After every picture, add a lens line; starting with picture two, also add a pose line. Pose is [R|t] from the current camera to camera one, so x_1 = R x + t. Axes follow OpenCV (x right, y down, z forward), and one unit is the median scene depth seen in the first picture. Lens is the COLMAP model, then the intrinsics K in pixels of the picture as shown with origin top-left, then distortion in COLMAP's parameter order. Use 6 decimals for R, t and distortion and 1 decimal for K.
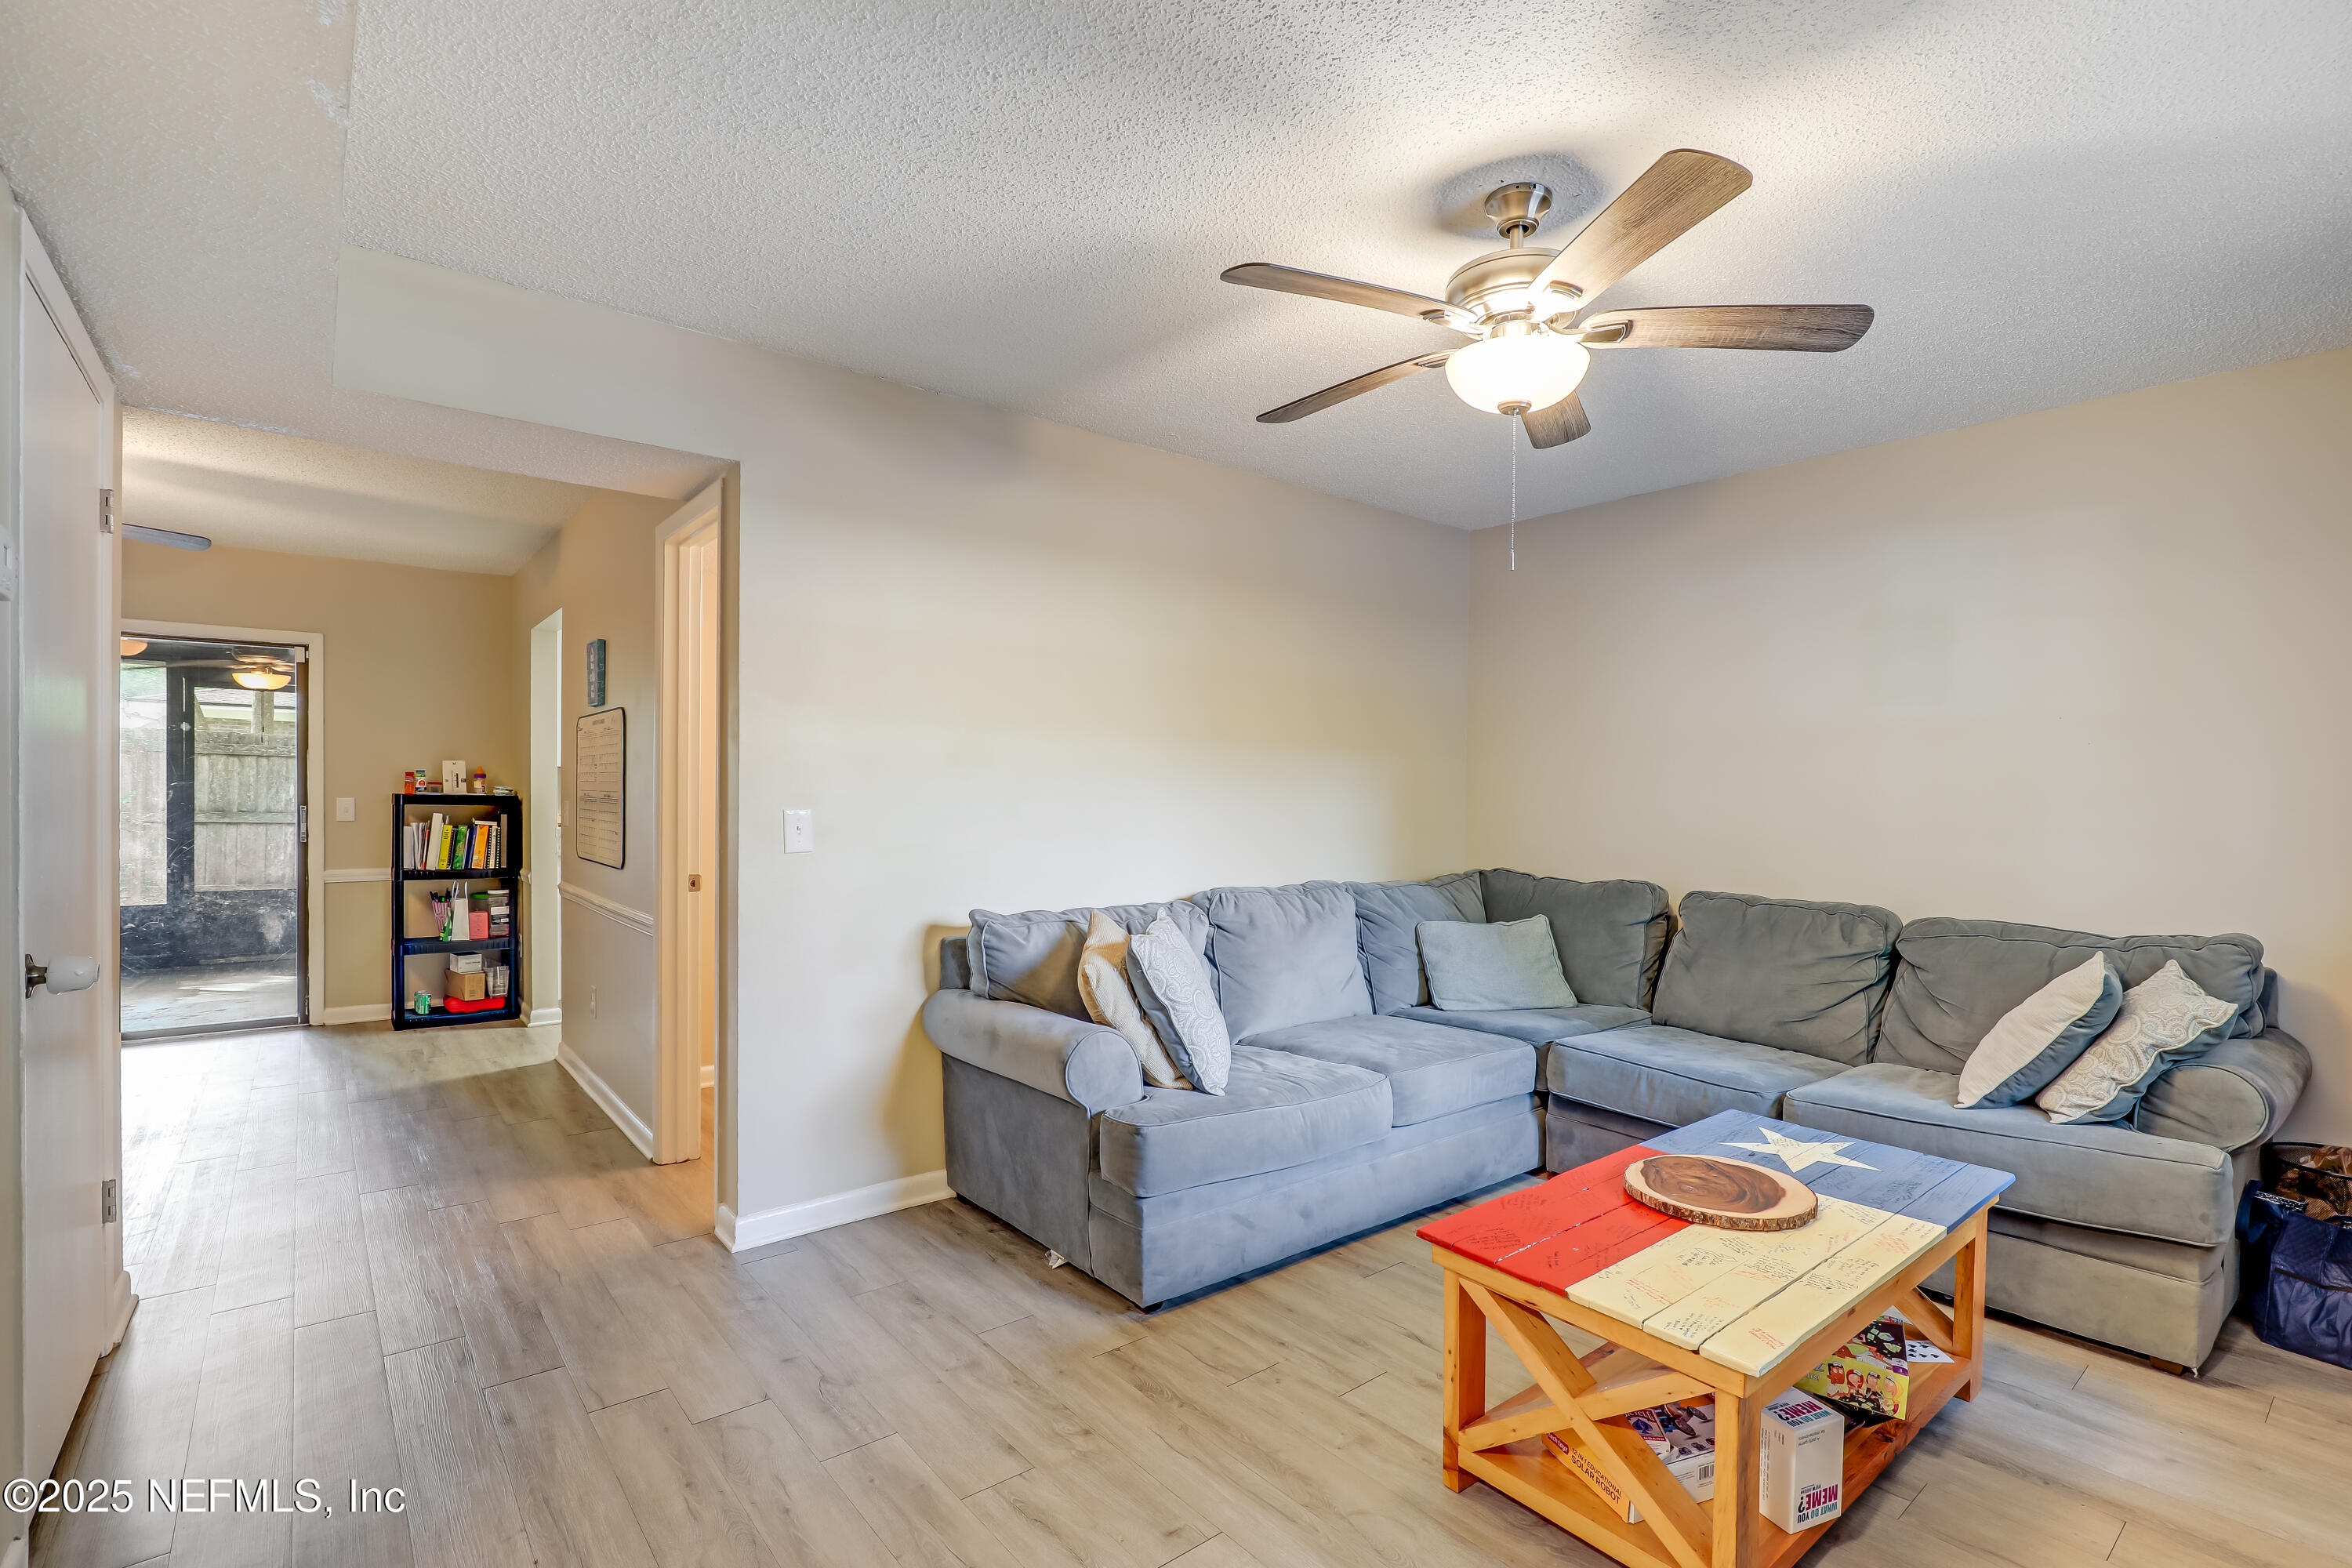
lens RADIAL K [[1111.4, 0, 1176.0], [0, 1111.4, 784.0], [0, 0, 1]] dist [-0.026605, -0.000126]
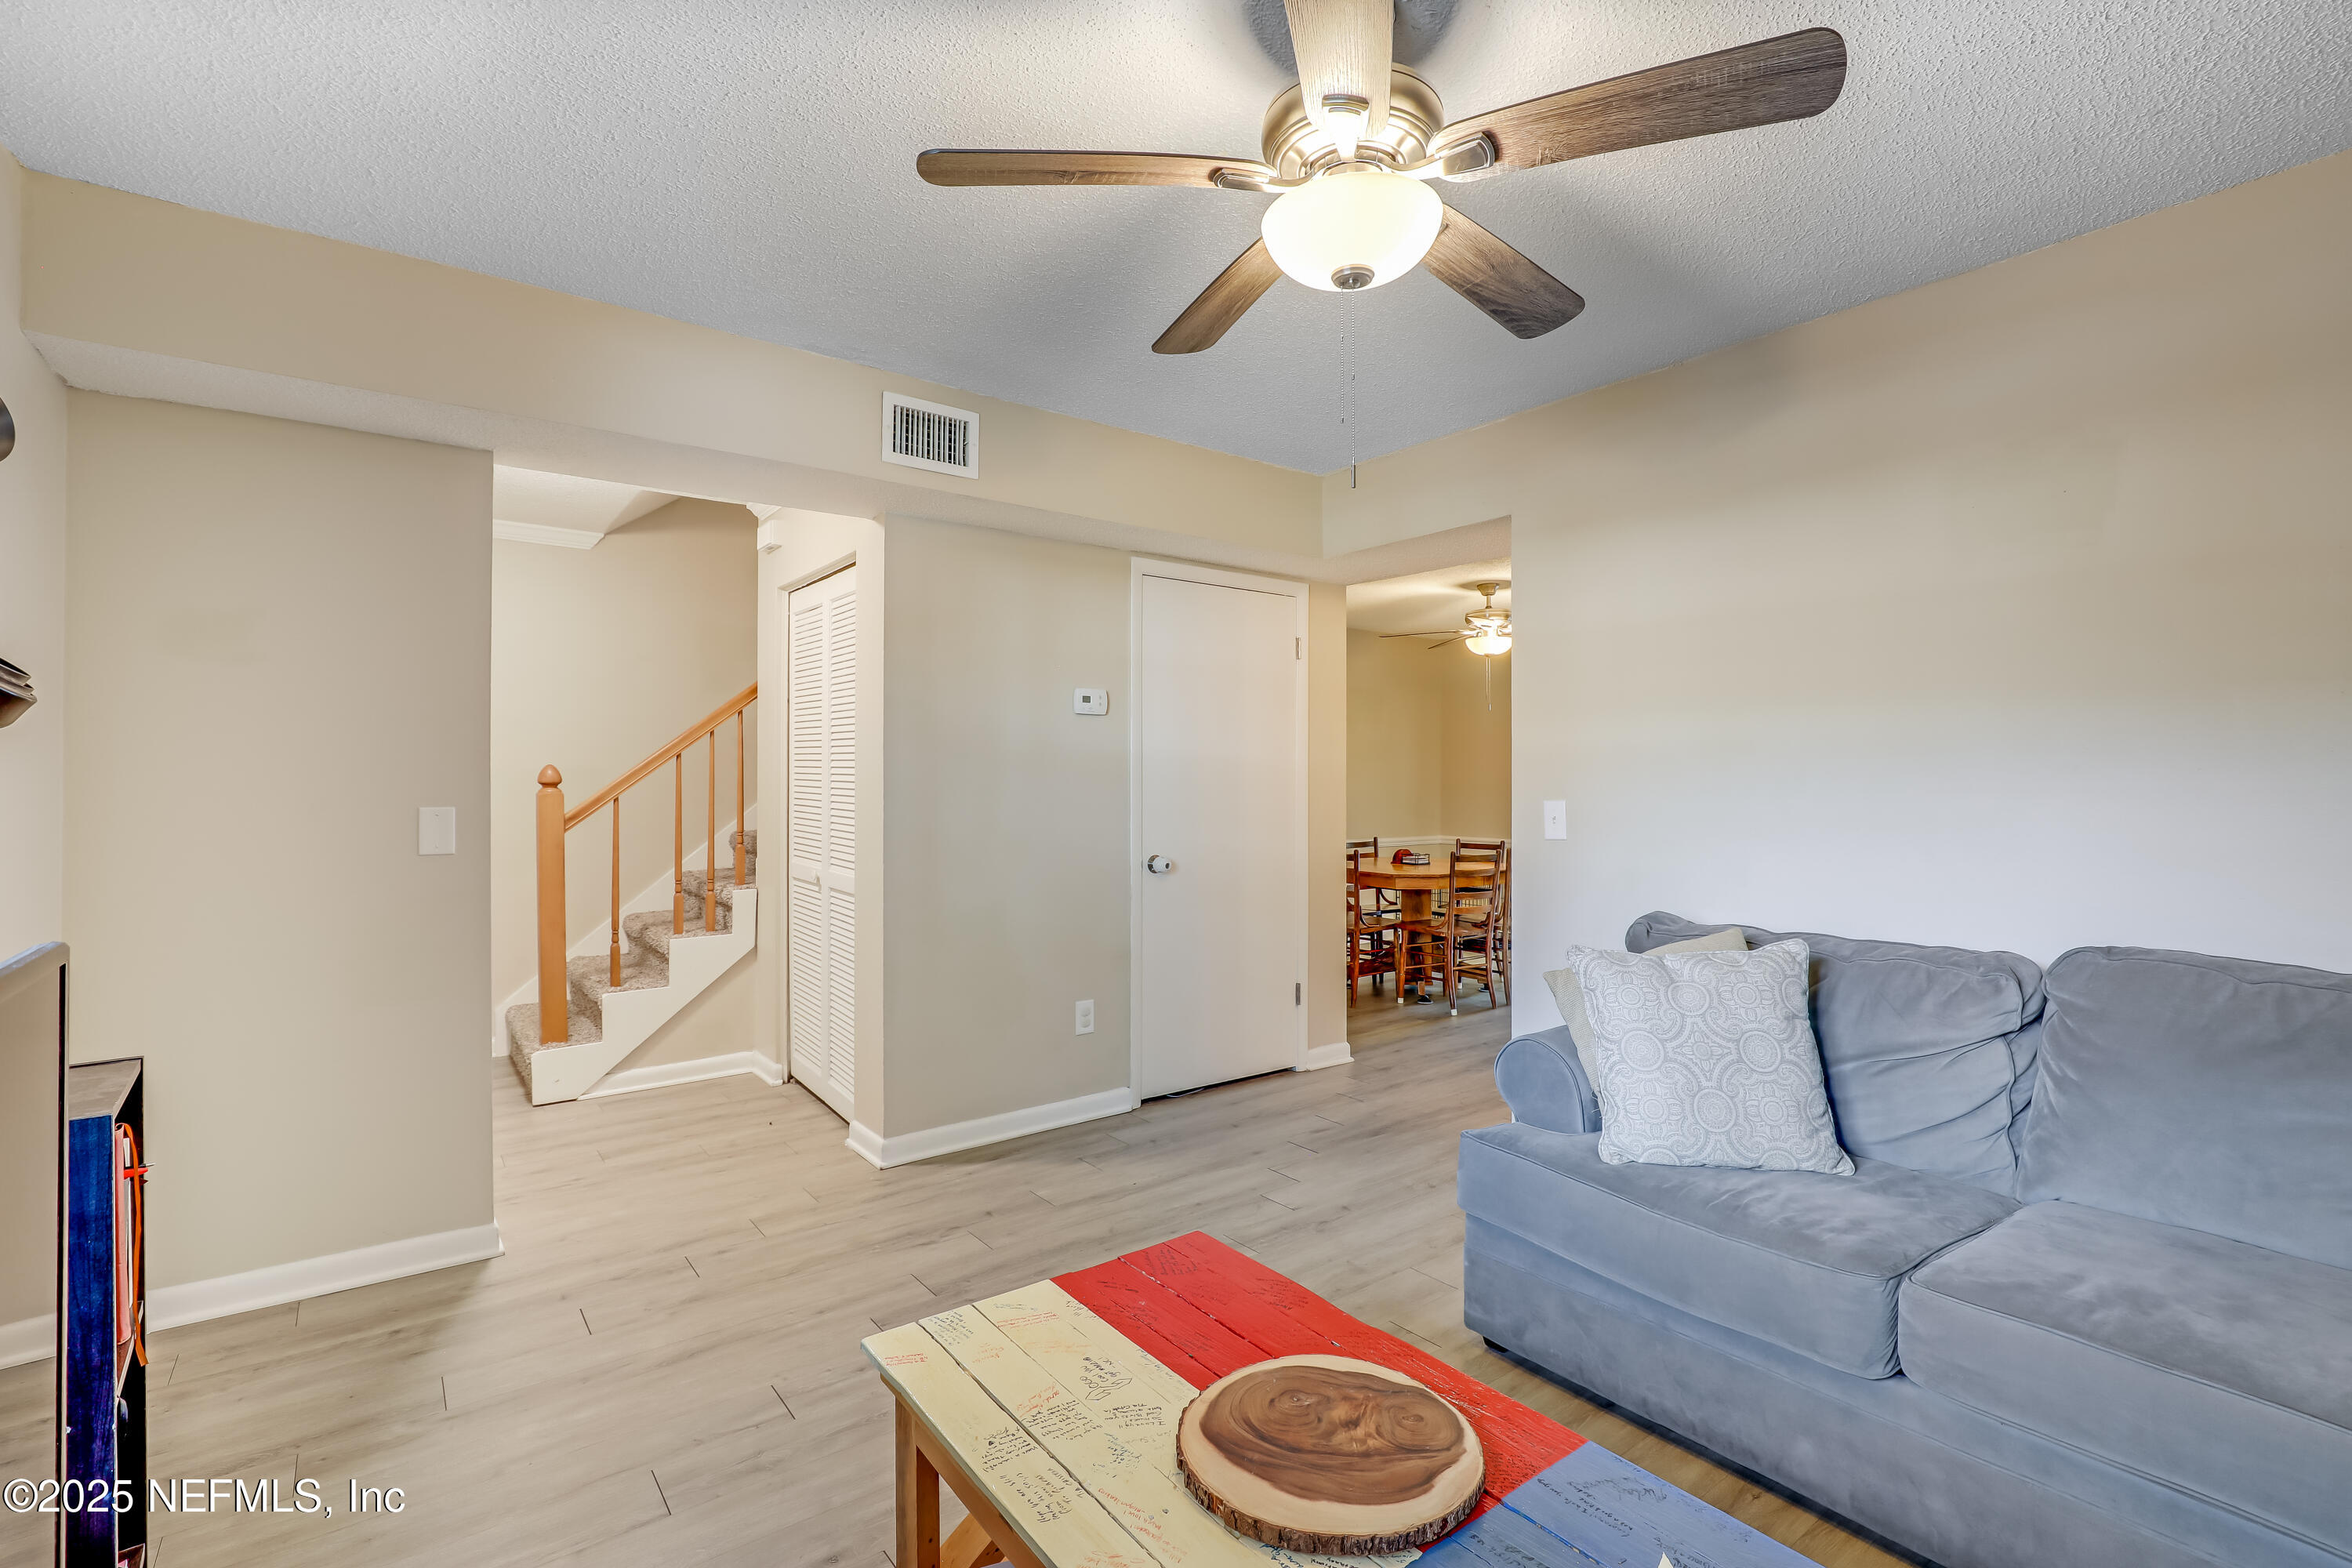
lens RADIAL K [[1071.3, 0, 1176.0], [0, 1071.3, 784.0], [0, 0, 1]] dist [-0.018879, 0.004854]
pose [[-0.026633, -0.001873, -0.999644, 0.403274], [0.000218, 0.999998, -0.001880, 0.003762], [0.999645, -0.000268, -0.026632, 0.349732]]
